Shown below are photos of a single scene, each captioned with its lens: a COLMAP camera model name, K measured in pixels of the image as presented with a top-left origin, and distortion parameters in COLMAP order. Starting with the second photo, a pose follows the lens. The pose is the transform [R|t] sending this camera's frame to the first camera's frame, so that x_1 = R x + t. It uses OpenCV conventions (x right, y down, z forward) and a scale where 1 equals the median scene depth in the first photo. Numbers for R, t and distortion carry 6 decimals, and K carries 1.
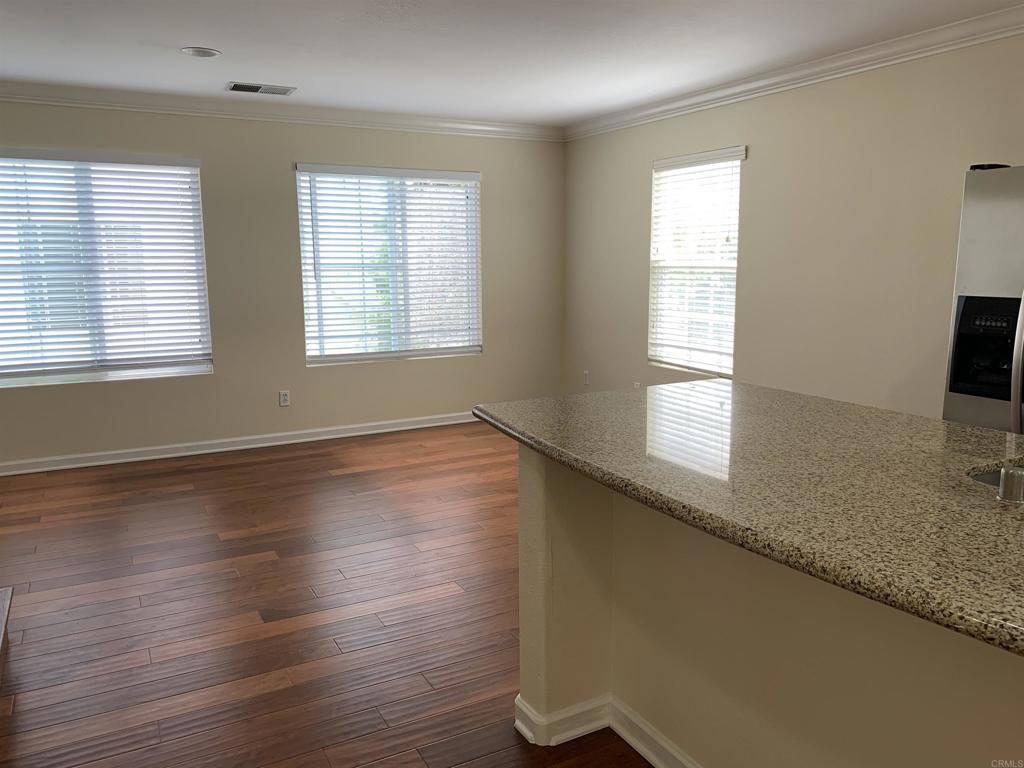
lens RADIAL K [[777.4, 0, 508.4], [0, 777.4, 388.0], [0, 0, 1]] dist [0.002004, -0.005716]
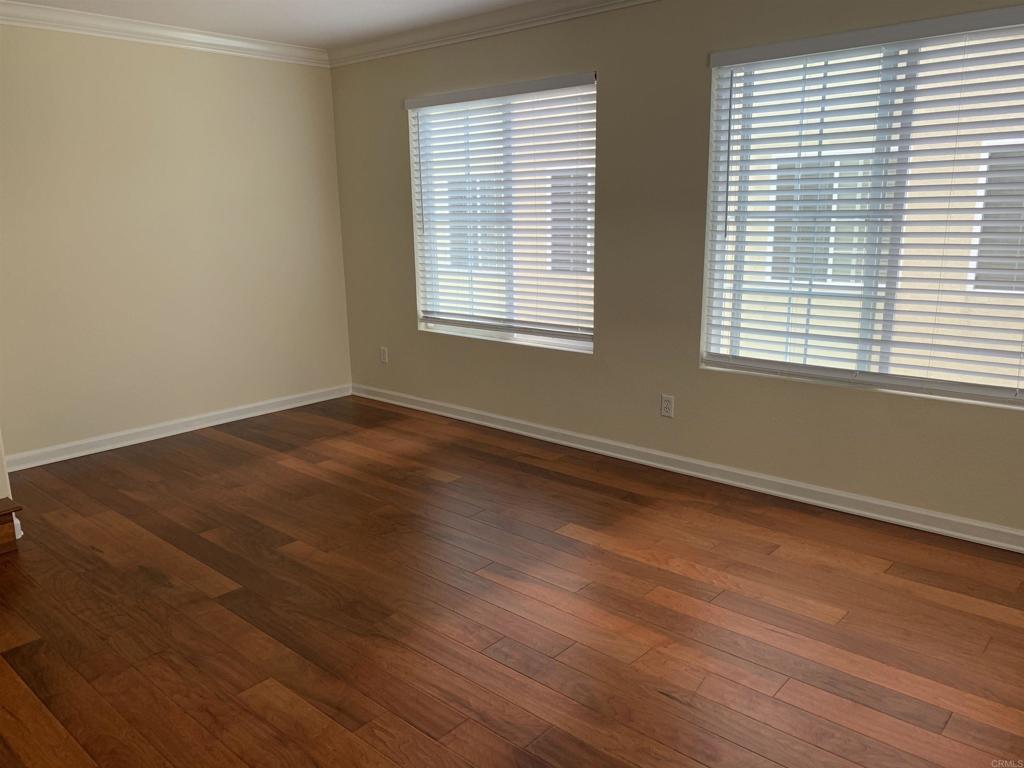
lens RADIAL K [[777.4, 0, 508.4], [0, 777.4, 388.0], [0, 0, 1]] dist [0.002004, -0.005716]
pose [[0.312540, 0.213650, -0.925566, 0.340595], [-0.133756, 0.974568, 0.179795, -0.119179], [0.940440, 0.067607, 0.333168, 0.676955]]
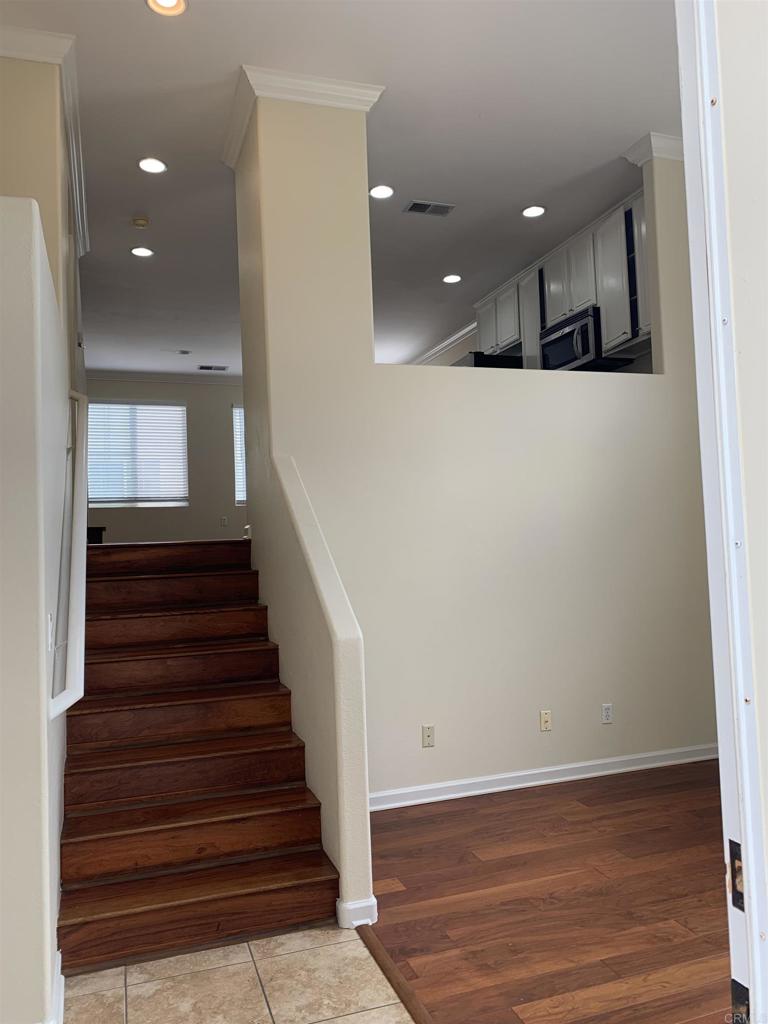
lens RADIAL K [[777.4, 0, 384.0], [0, 777.4, 512.0], [0, 0, 1]] dist [0.002004, -0.005716]
pose [[0.985247, -0.032265, -0.168071, 0.460942], [-0.003656, 0.977875, -0.209157, 0.421210], [0.171101, 0.206685, 0.963331, -0.847122]]
